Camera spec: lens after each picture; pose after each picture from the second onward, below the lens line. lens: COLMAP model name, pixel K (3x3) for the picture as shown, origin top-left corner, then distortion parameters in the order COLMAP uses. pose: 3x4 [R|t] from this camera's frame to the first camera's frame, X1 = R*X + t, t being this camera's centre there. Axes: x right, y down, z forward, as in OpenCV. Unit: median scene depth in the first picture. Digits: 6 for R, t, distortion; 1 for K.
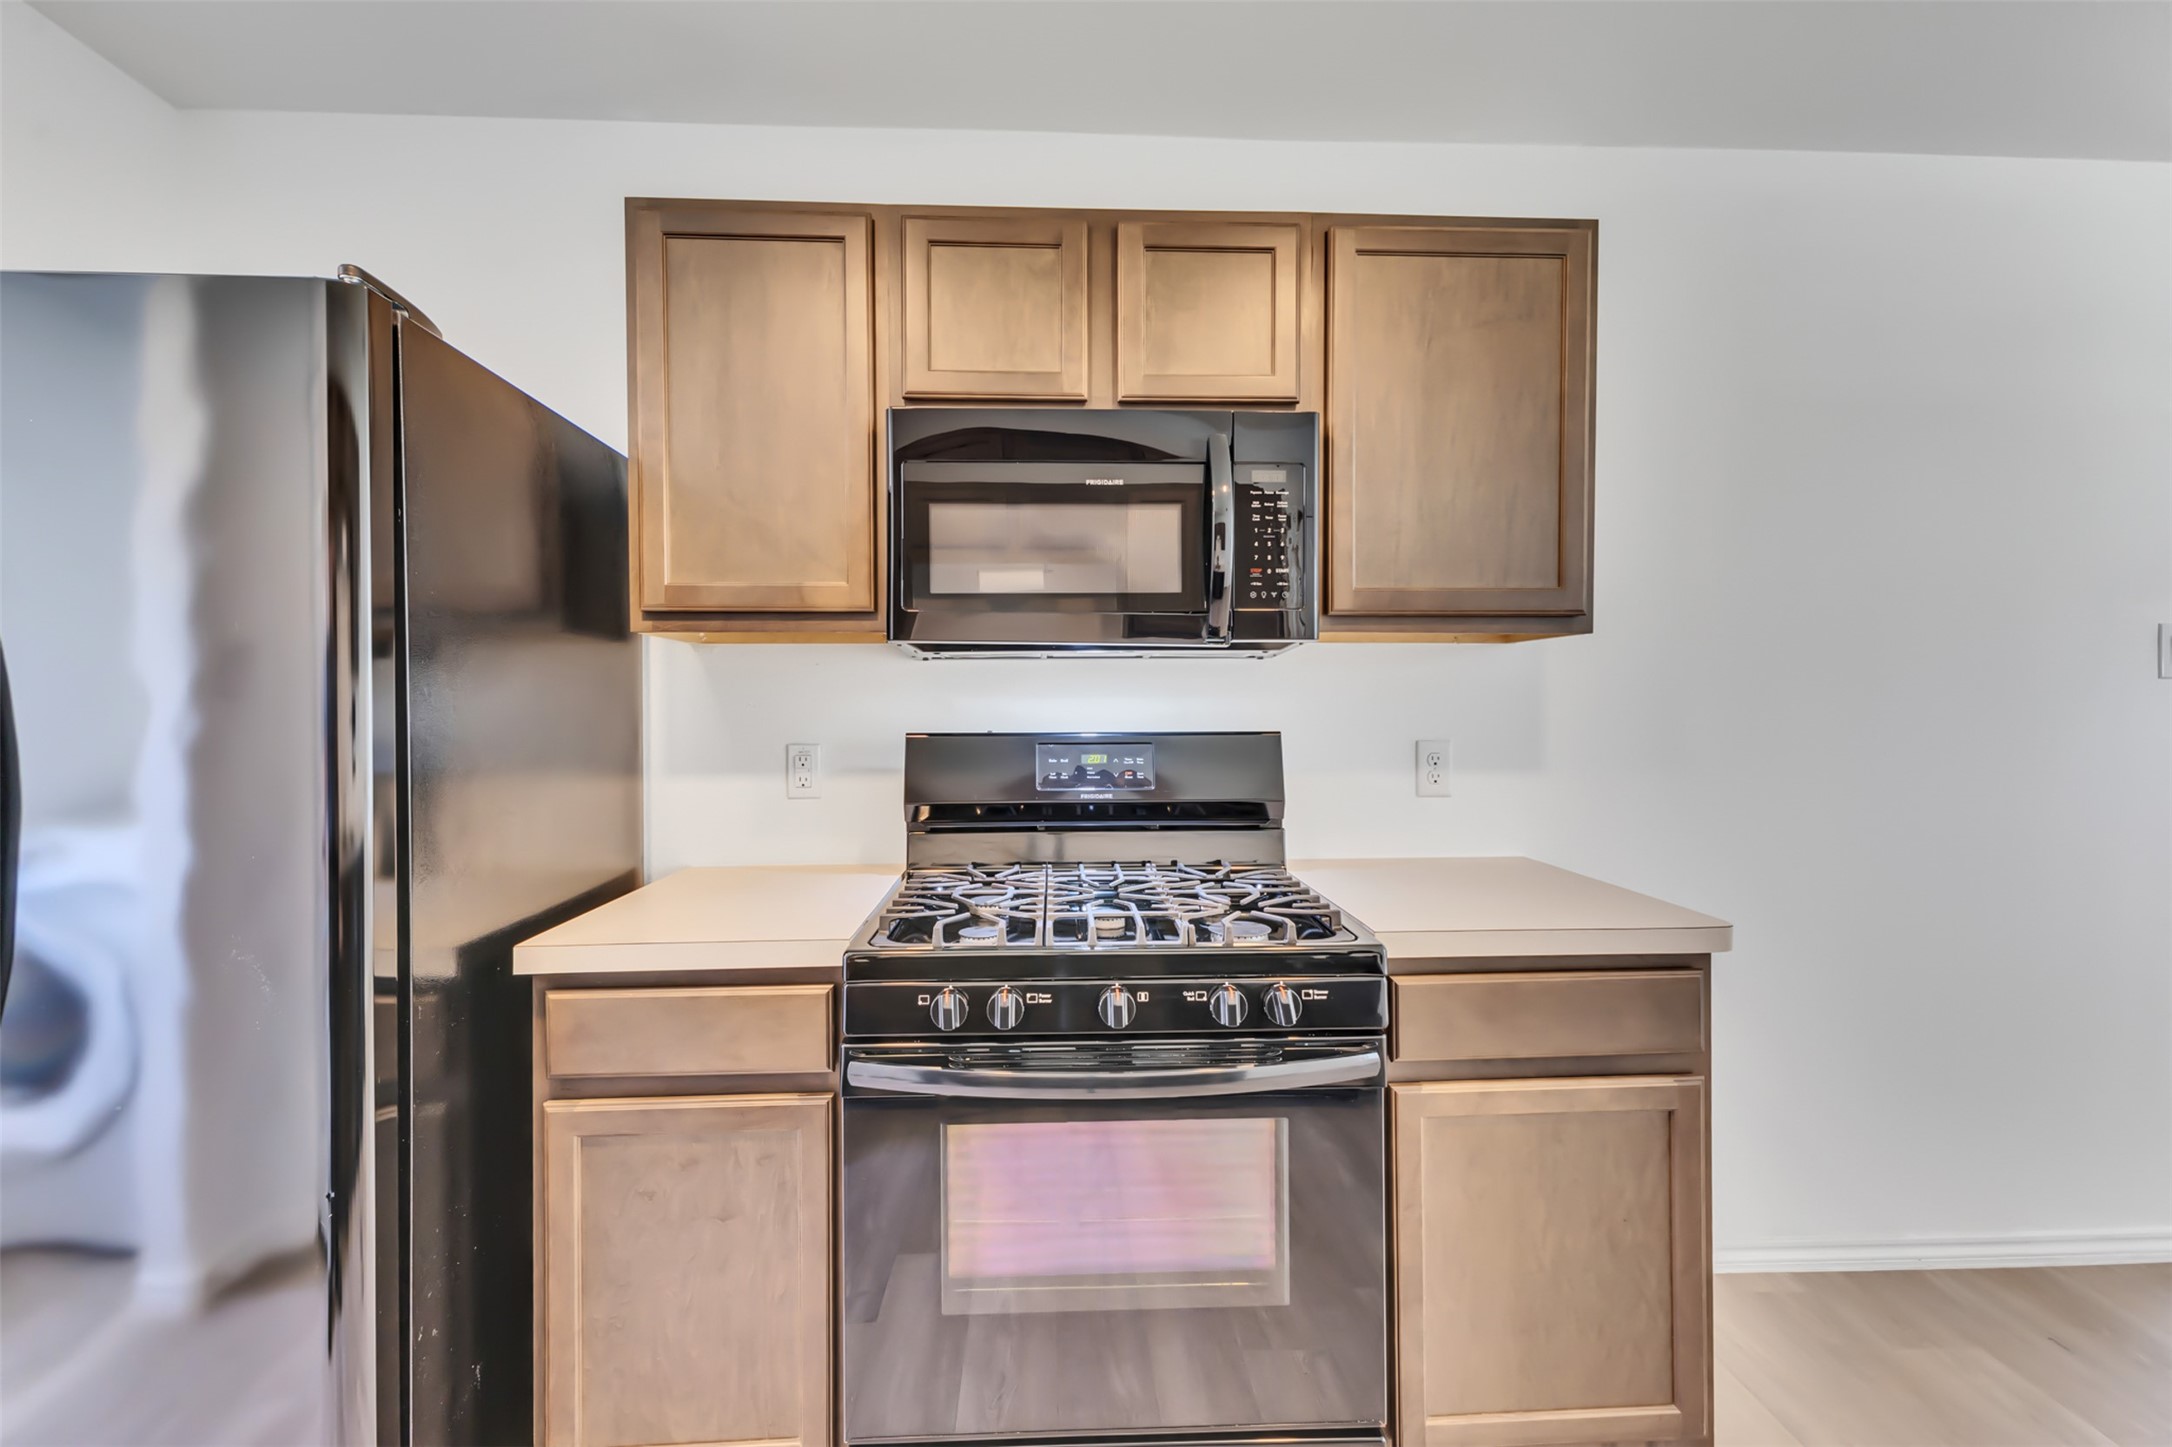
lens RADIAL K [[933.8, 0, 1084.9], [0, 933.8, 718.6], [0, 0, 1]] dist [0.011103, -0.000836]
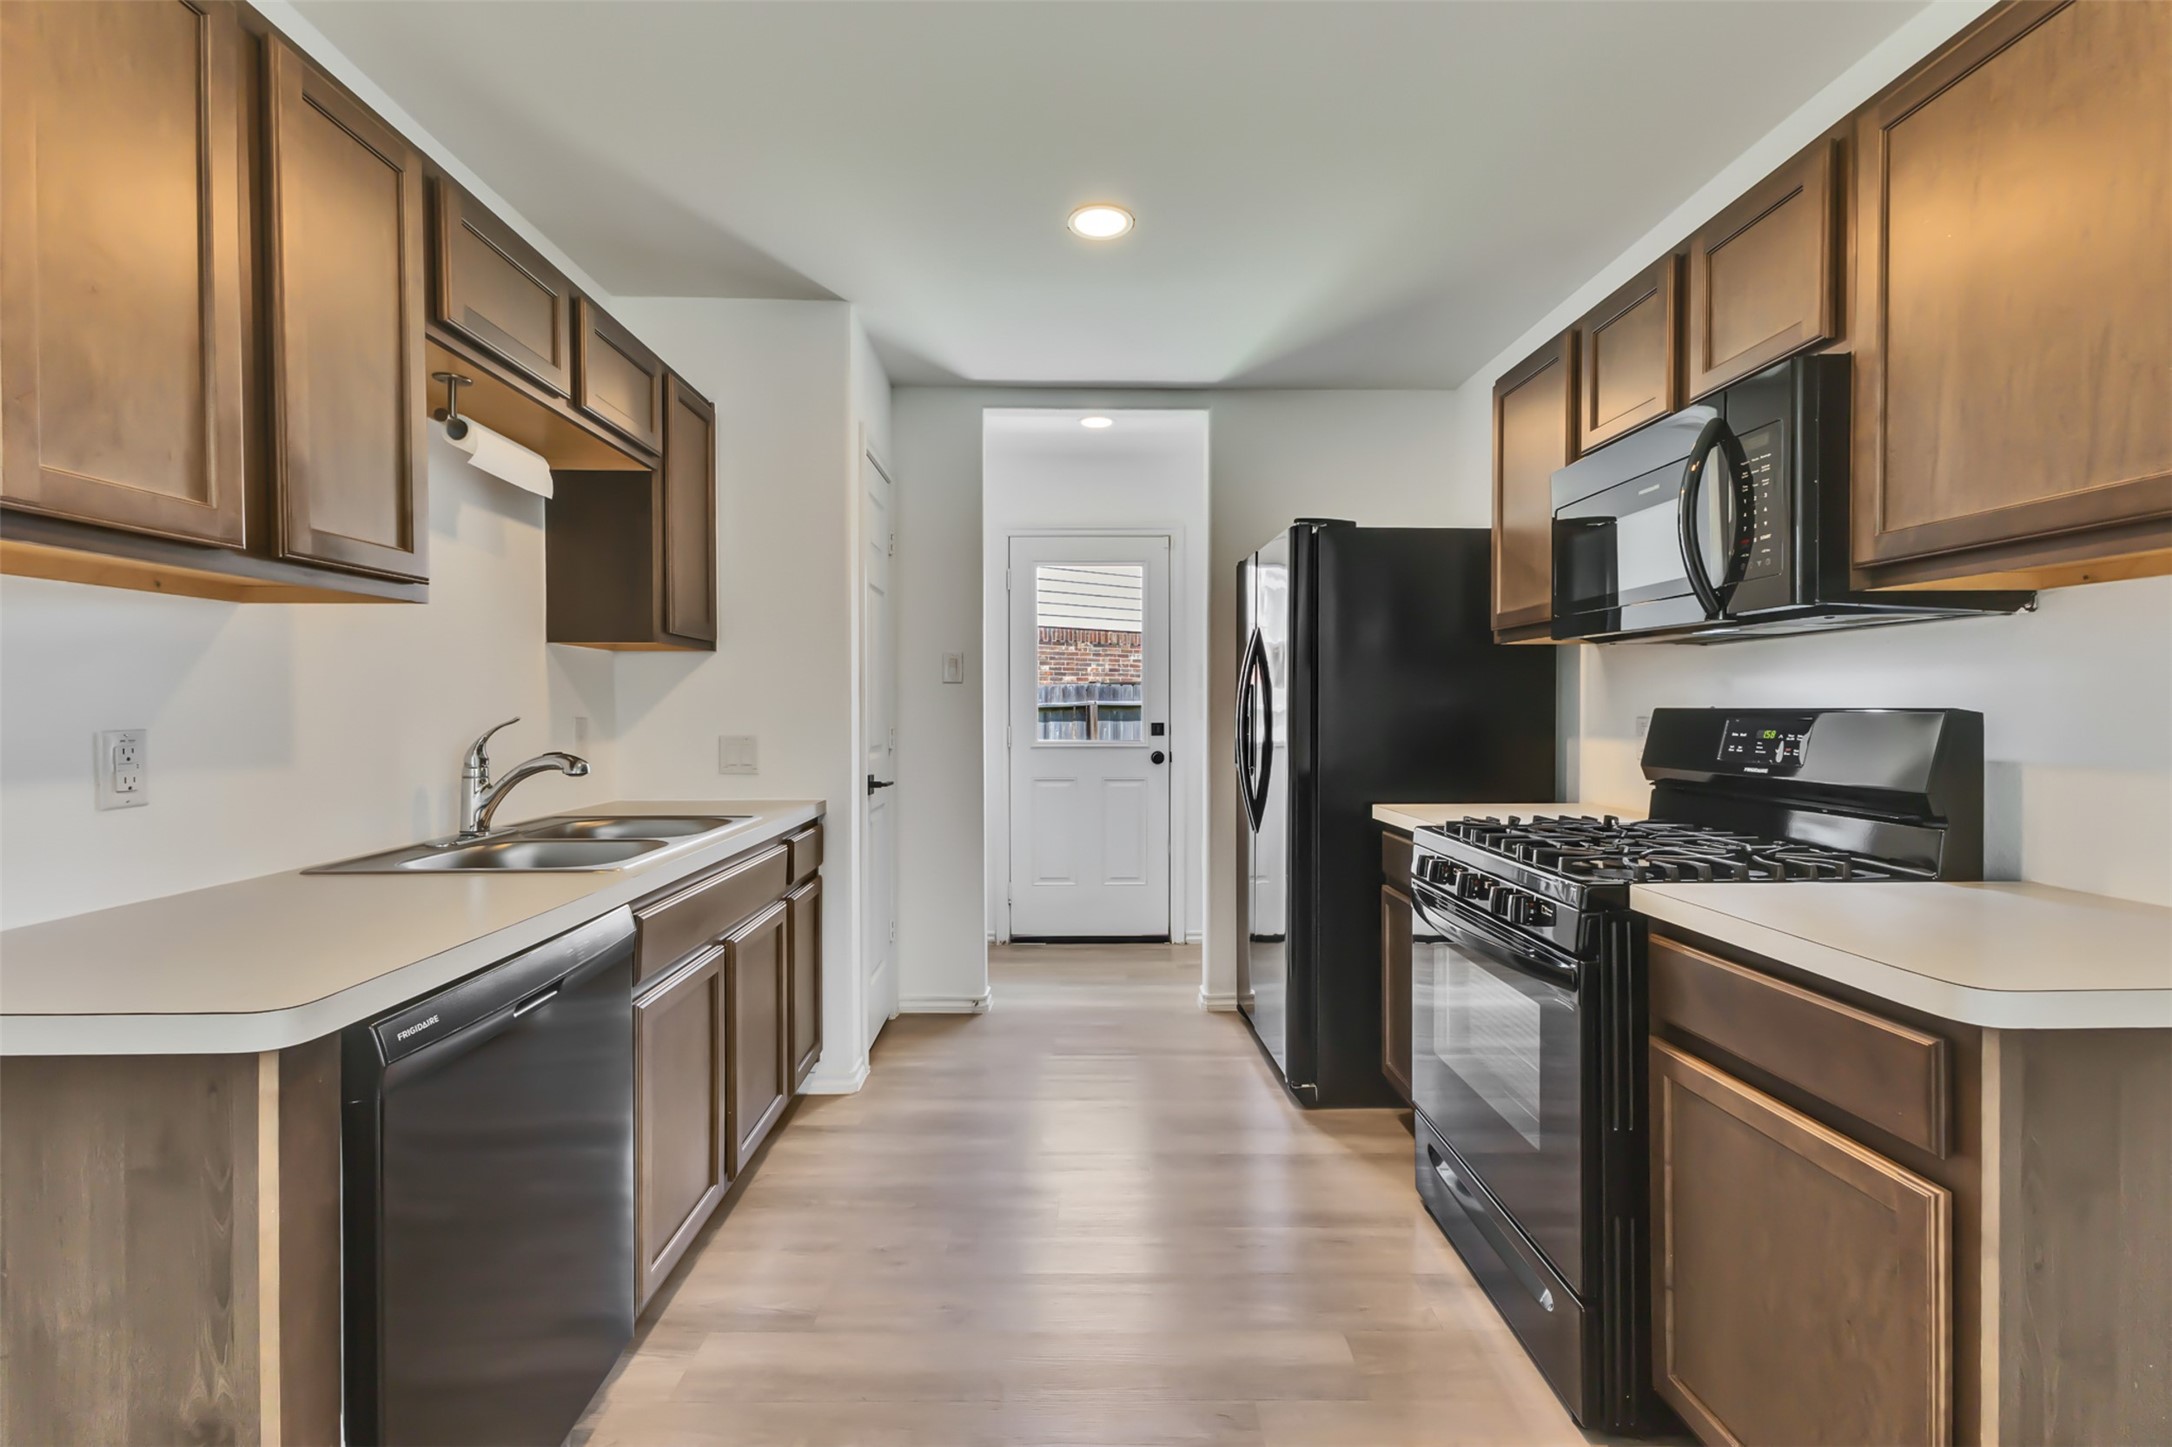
lens RADIAL K [[933.8, 0, 1084.9], [0, 933.8, 718.6], [0, 0, 1]] dist [0.011103, -0.000836]
pose [[-0.026288, 0.016294, -0.999522, 1.145337], [-0.006563, 0.999843, 0.016471, 0.015739], [0.999633, 0.006992, -0.026177, 0.314976]]
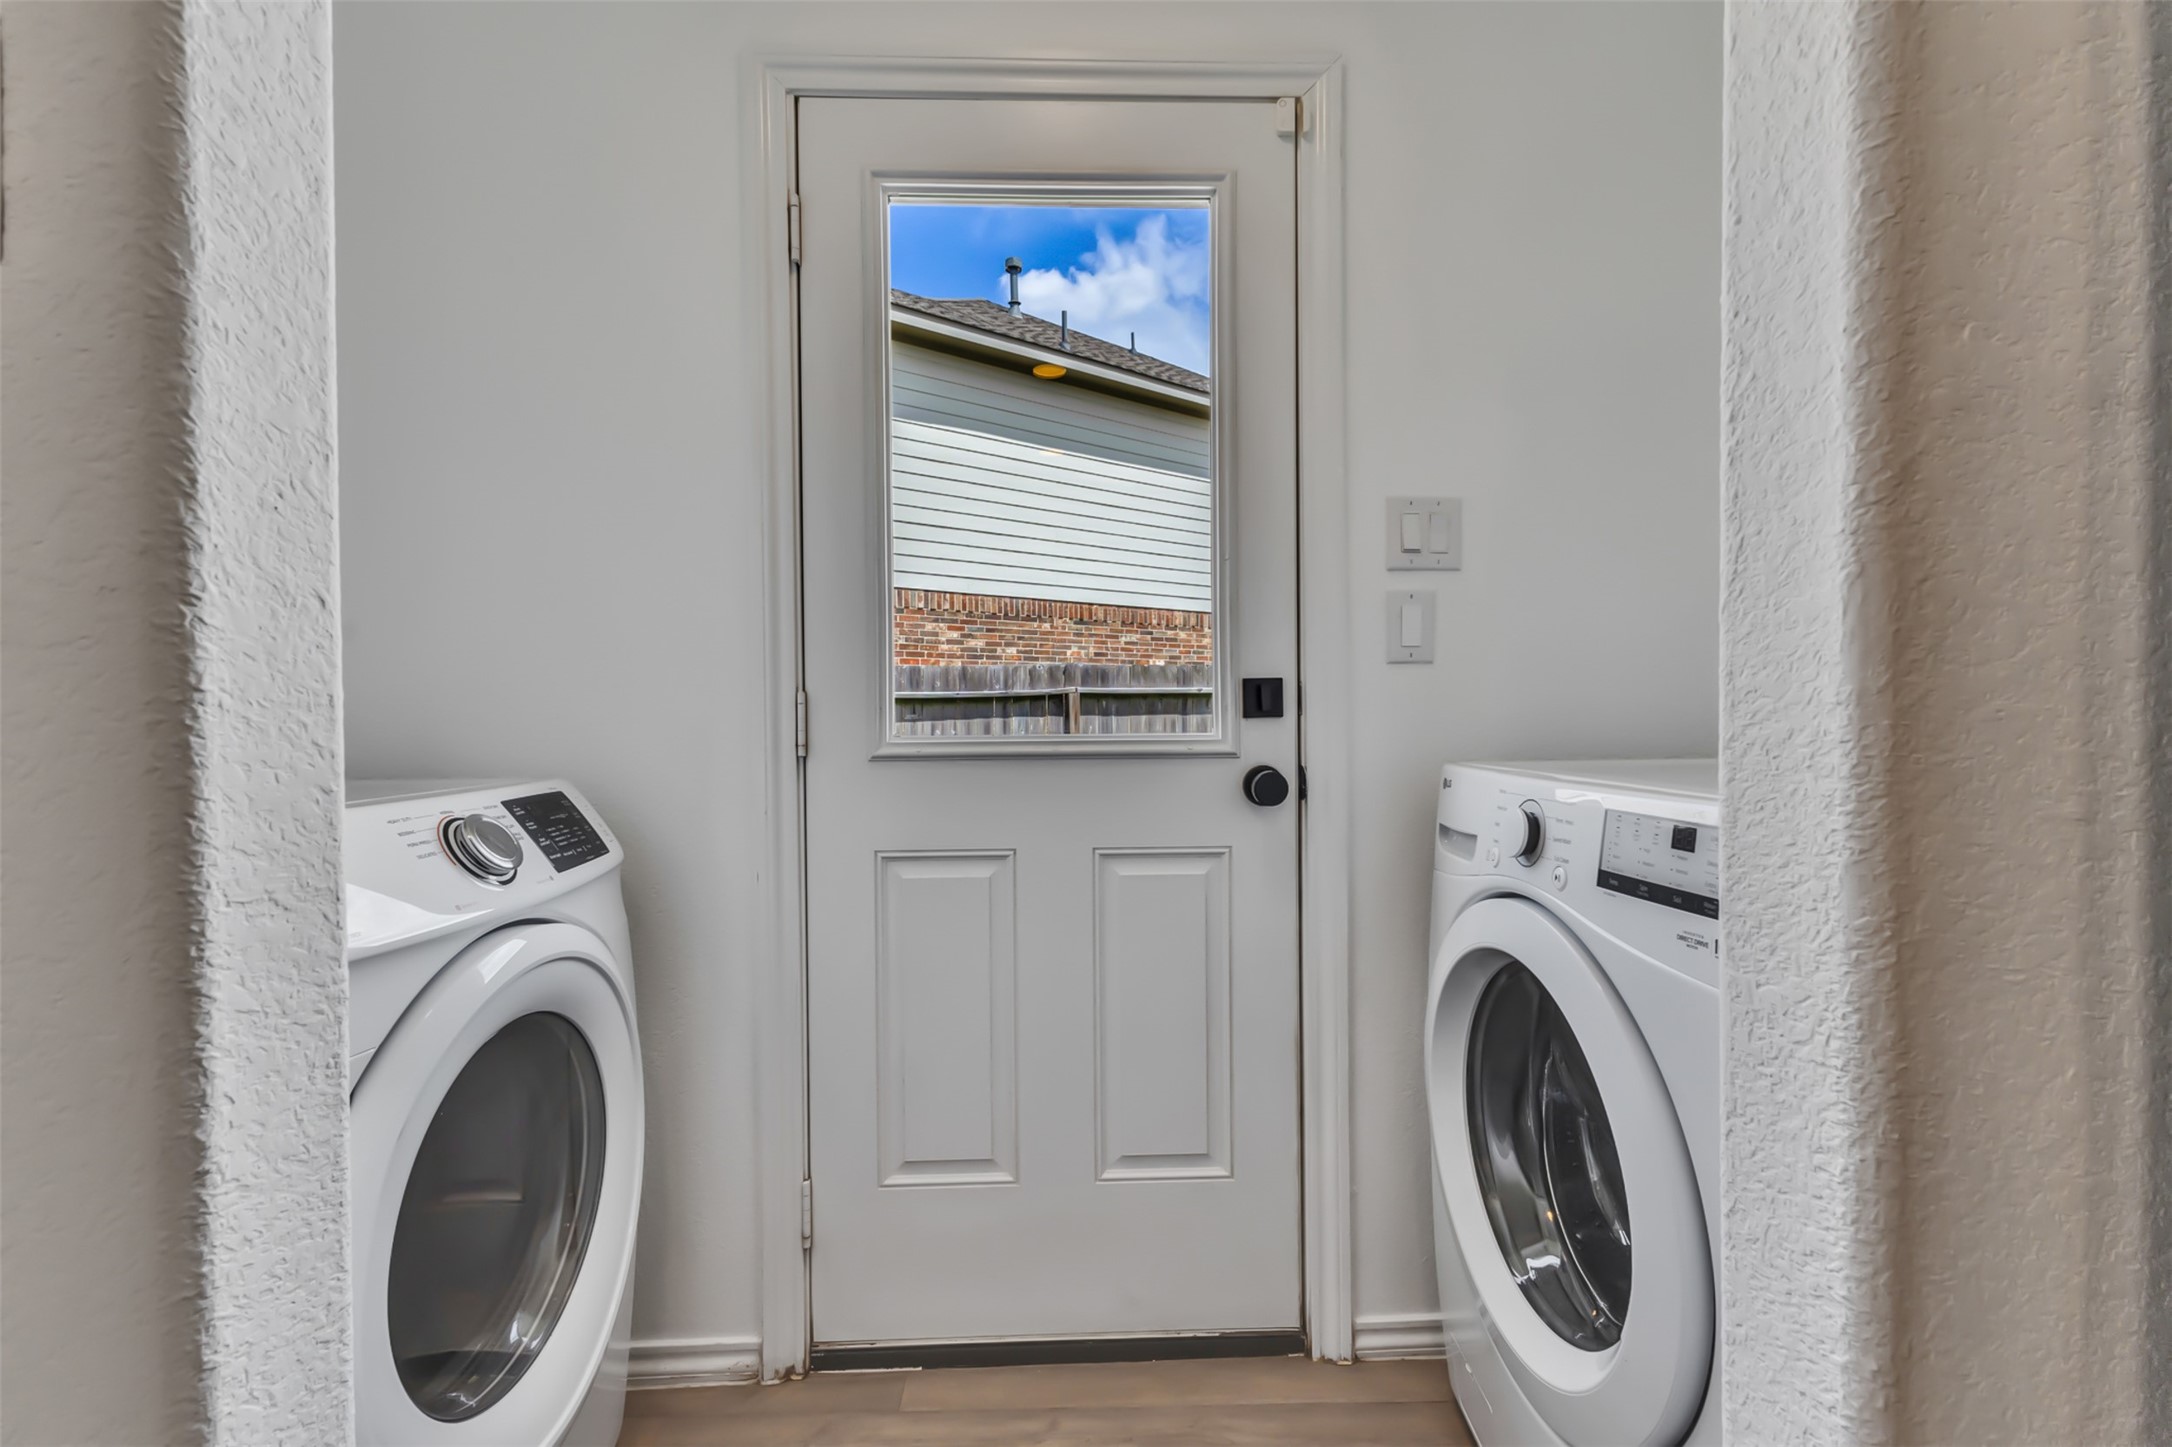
lens RADIAL K [[933.8, 0, 1084.9], [0, 933.8, 718.6], [0, 0, 1]] dist [0.011103, -0.000836]
pose [[-0.007692, 0.010677, -0.999913, -0.724884], [-0.000677, 0.999943, 0.010683, 0.101387], [0.999970, 0.000759, -0.007685, 0.294012]]
